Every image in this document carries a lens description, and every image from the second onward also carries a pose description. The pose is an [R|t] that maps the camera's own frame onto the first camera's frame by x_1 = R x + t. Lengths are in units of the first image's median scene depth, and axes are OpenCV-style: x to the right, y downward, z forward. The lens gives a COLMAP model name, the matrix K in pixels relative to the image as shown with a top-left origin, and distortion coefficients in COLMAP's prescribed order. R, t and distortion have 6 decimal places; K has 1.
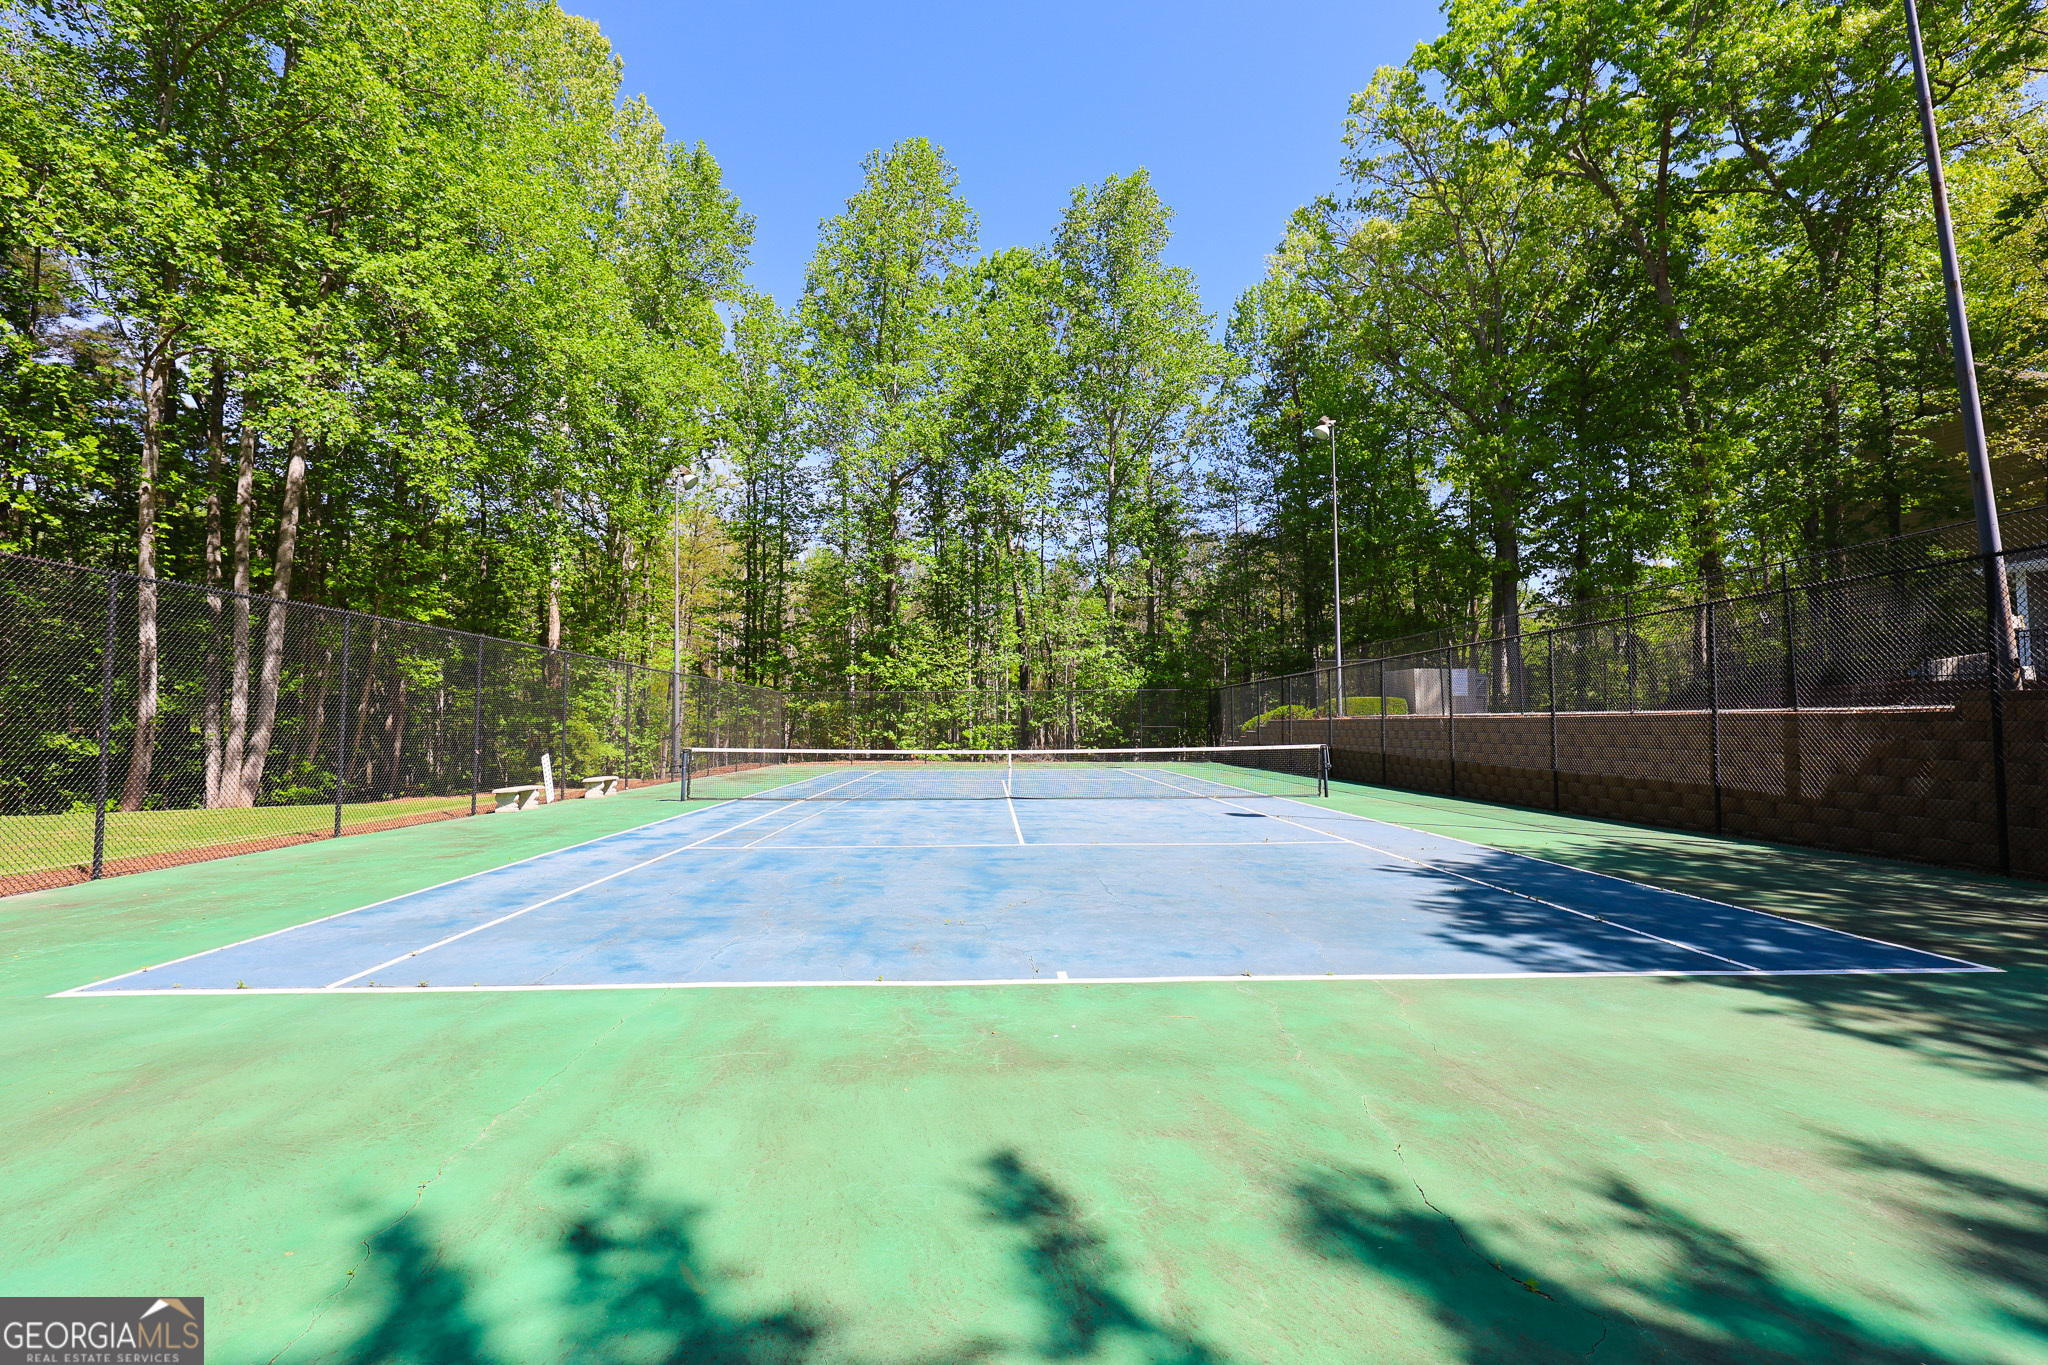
lens RADIAL K [[830.2, 0, 1023.6], [0, 830.2, 686.4], [0, 0, 1]] dist [0.002655, 0.000522]
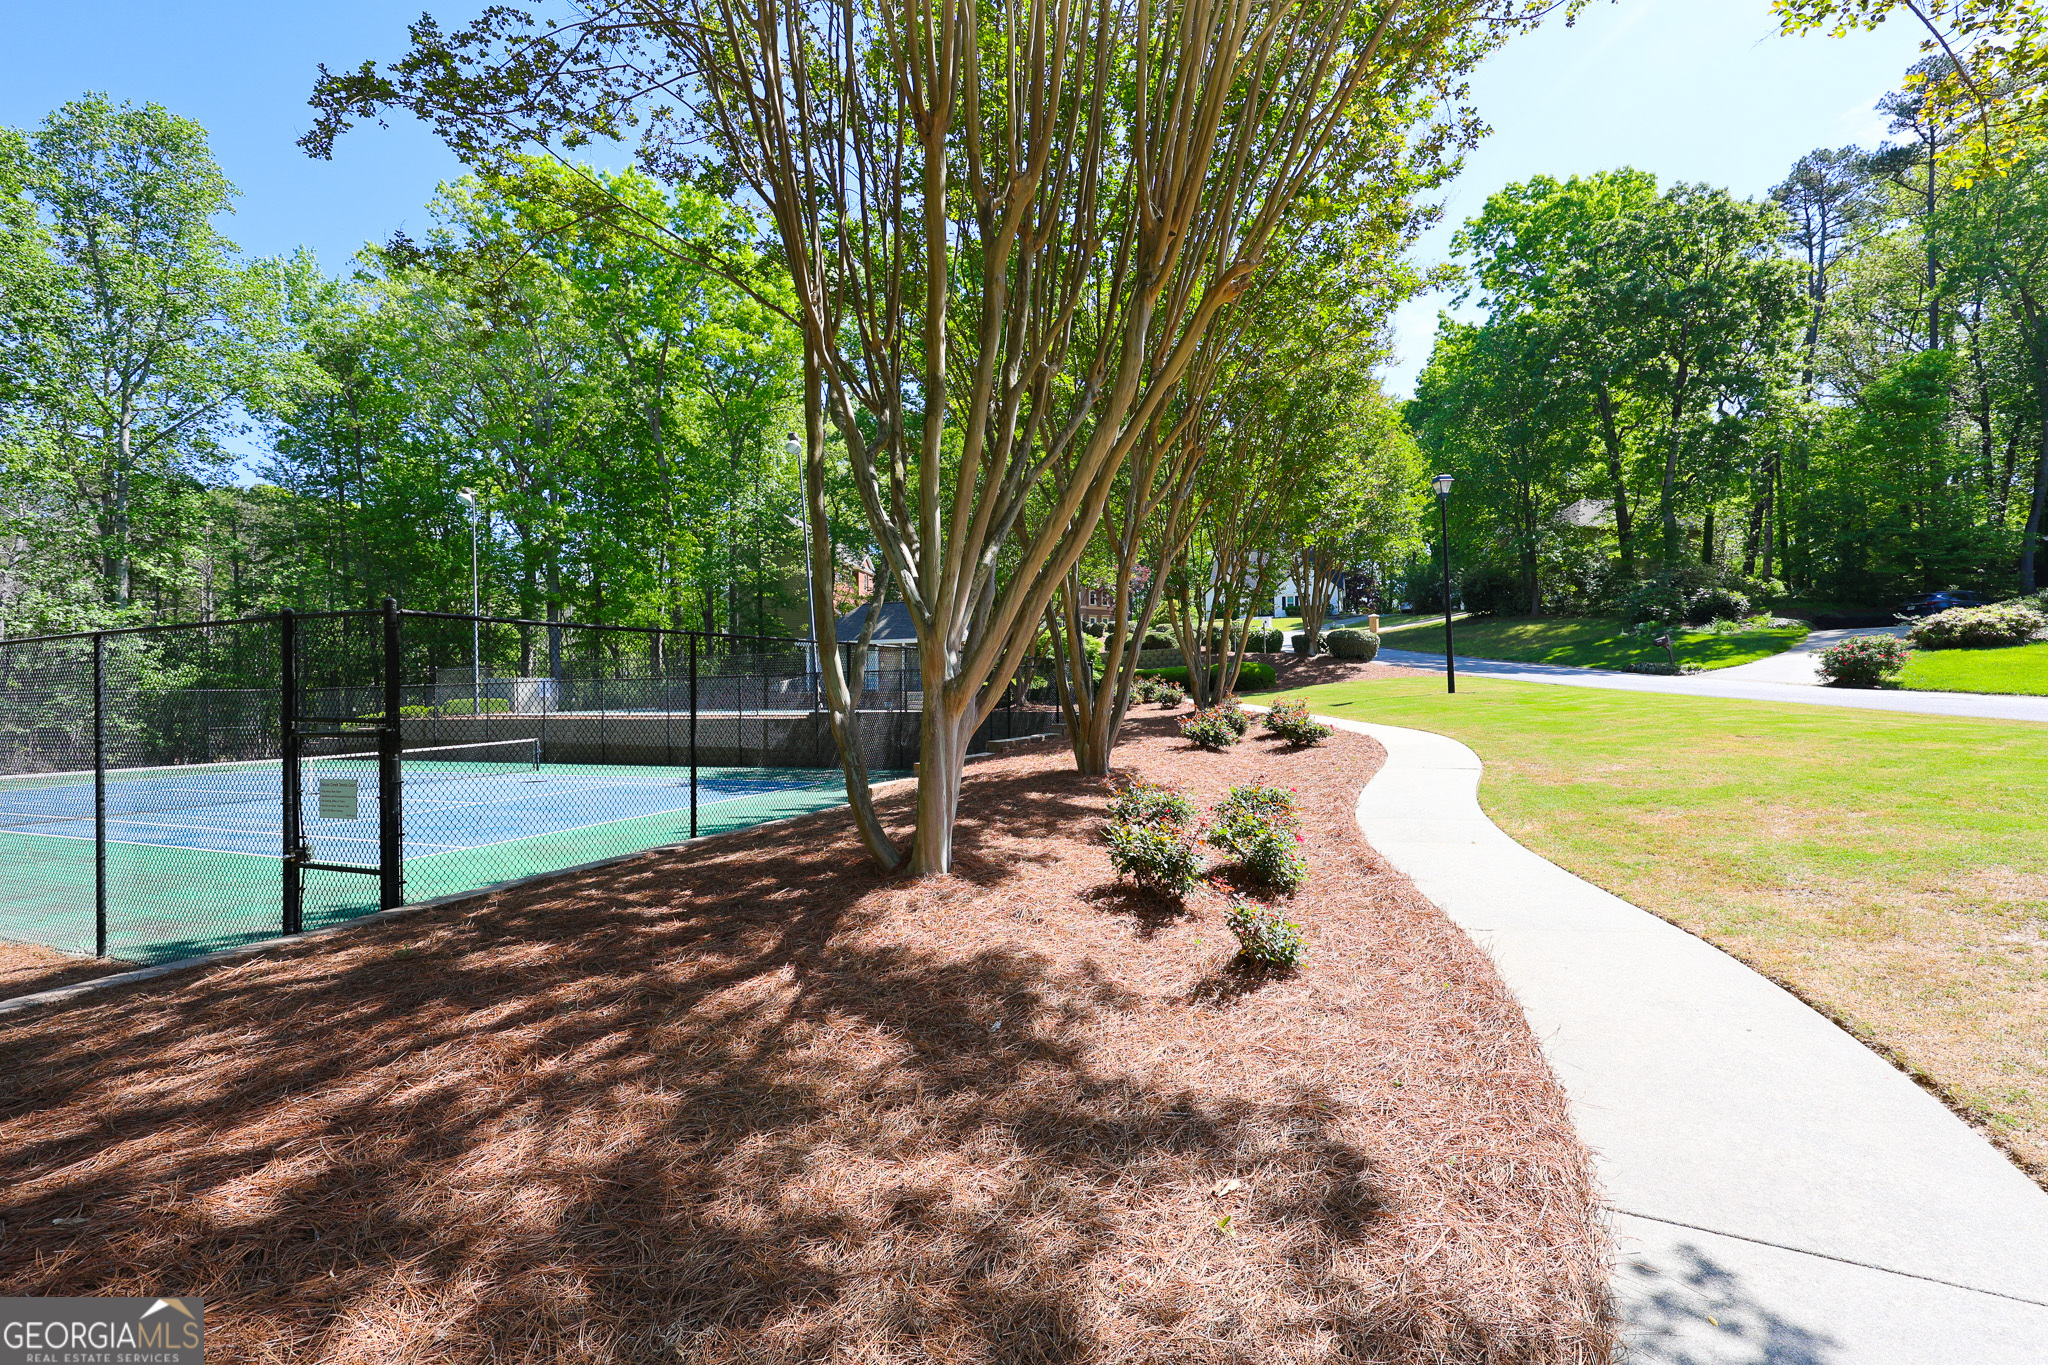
lens RADIAL K [[824.4, 0, 1024.4], [0, 824.4, 695.7], [0, 0, 1]] dist [0.001391, 0.000082]
pose [[0.401135, -0.009982, 0.915965, -0.477241], [-0.026930, 0.999380, 0.022685, -0.048411], [-0.915623, -0.033767, 0.400617, -0.330578]]
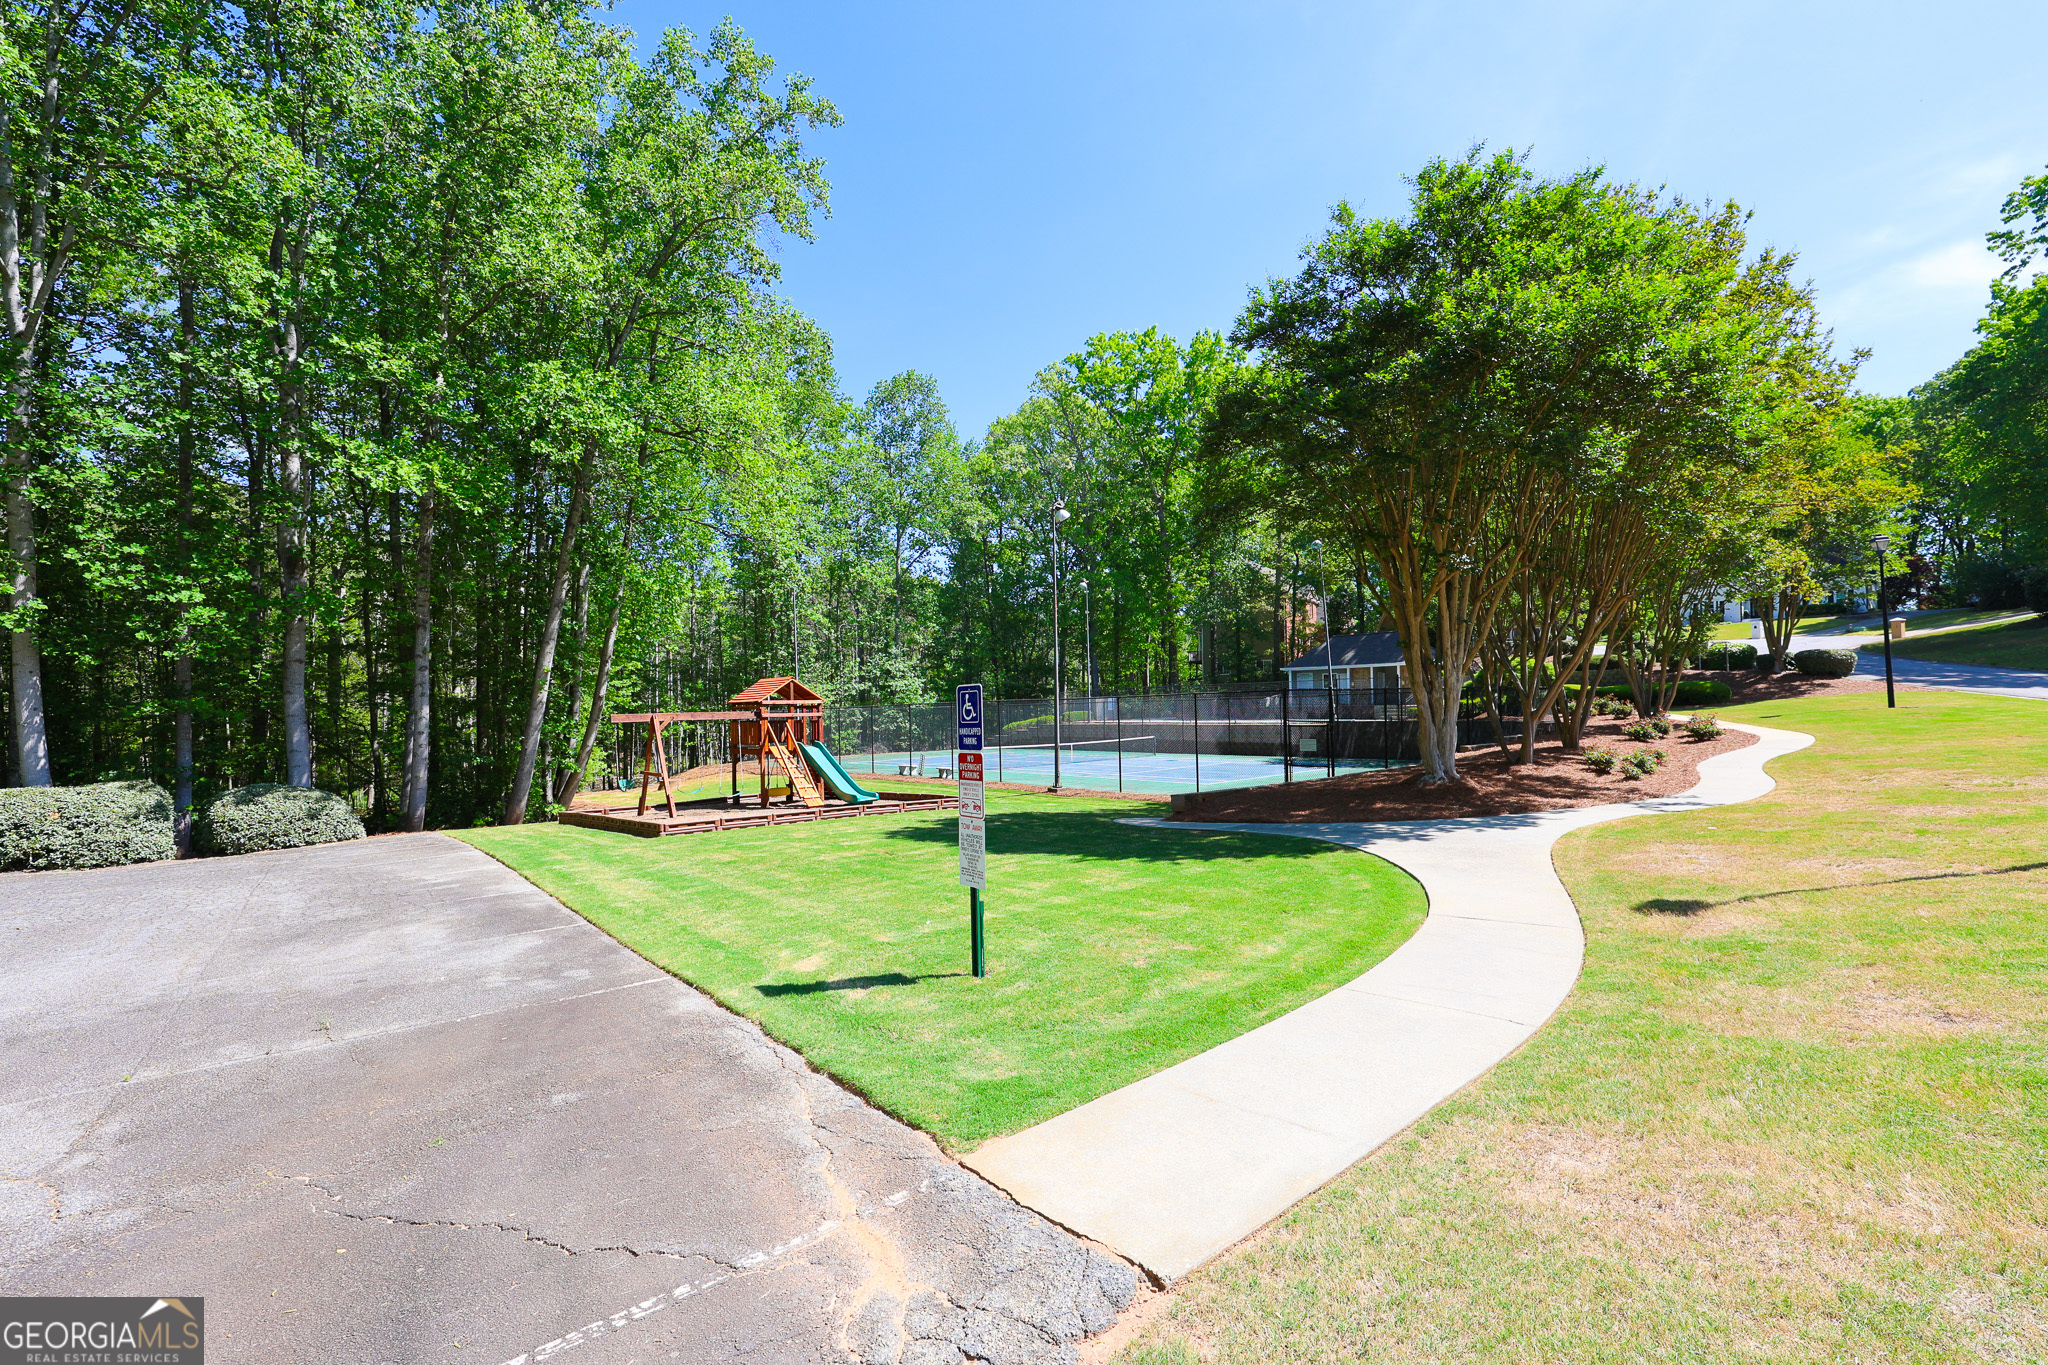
lens RADIAL K [[833.1, 0, 1030.9], [0, 833.1, 687.8], [0, 0, 1]] dist [0.002085, 0.000133]
pose [[0.763215, 0.000728, 0.646144, -1.069854], [-0.010011, 0.999893, 0.010699, -0.069664], [-0.646067, -0.014634, 0.763141, -0.497027]]
